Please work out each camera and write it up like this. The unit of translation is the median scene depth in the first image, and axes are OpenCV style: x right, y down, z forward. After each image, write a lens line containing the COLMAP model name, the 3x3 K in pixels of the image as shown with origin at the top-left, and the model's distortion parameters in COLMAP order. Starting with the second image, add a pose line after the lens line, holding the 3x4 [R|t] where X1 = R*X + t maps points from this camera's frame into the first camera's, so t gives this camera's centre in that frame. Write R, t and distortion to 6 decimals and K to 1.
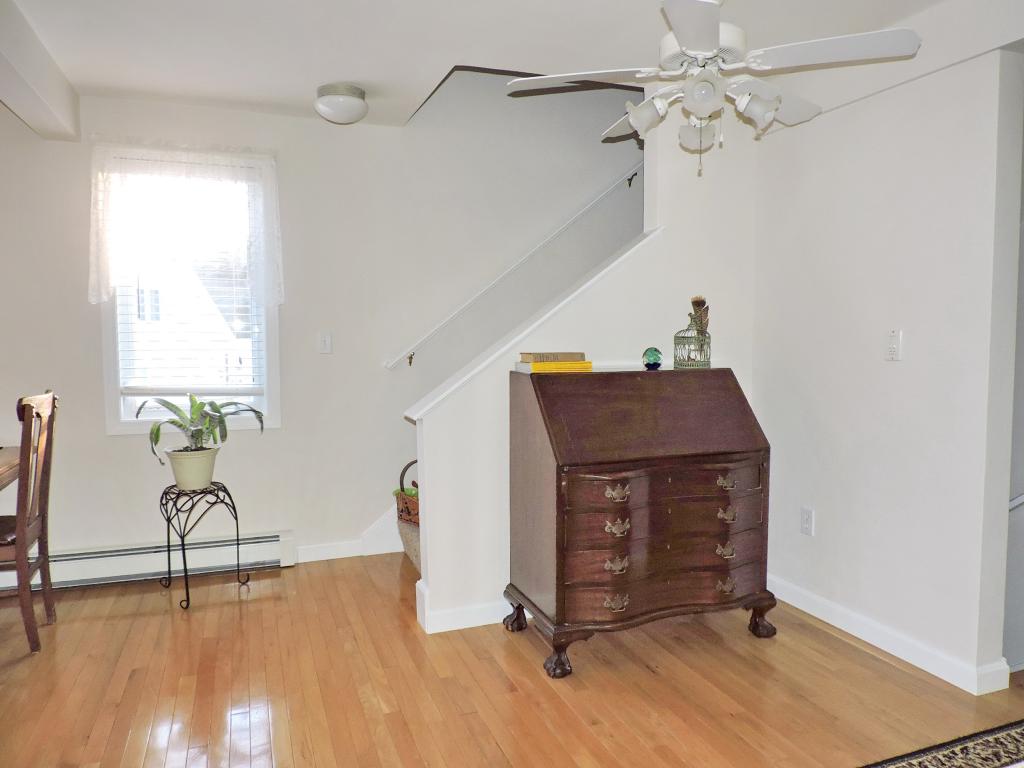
lens RADIAL K [[728.8, 0, 512.9], [0, 728.8, 382.8], [0, 0, 1]] dist [-0.025977, 0.003878]
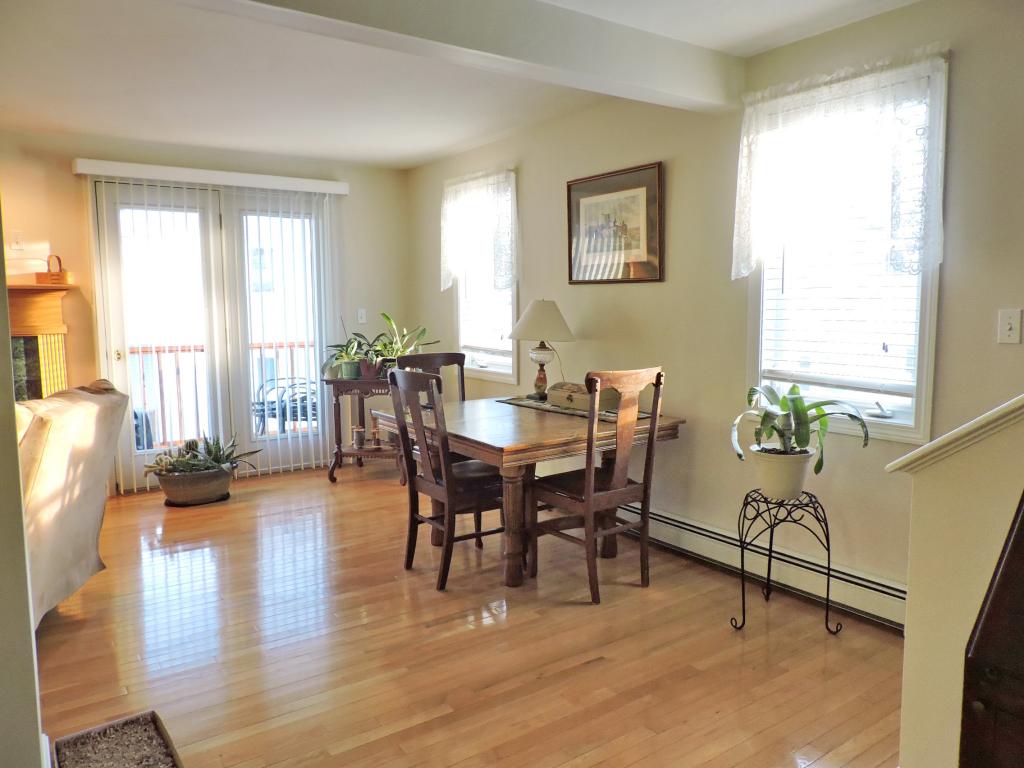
lens RADIAL K [[728.8, 0, 512.4], [0, 728.8, 383.0], [0, 0, 1]] dist [-0.025977, 0.003878]
pose [[0.261482, 0.101406, -0.959867, 0.270017], [-0.060771, 0.994222, 0.088480, -0.041020], [0.963293, 0.035196, 0.266133, 0.468226]]
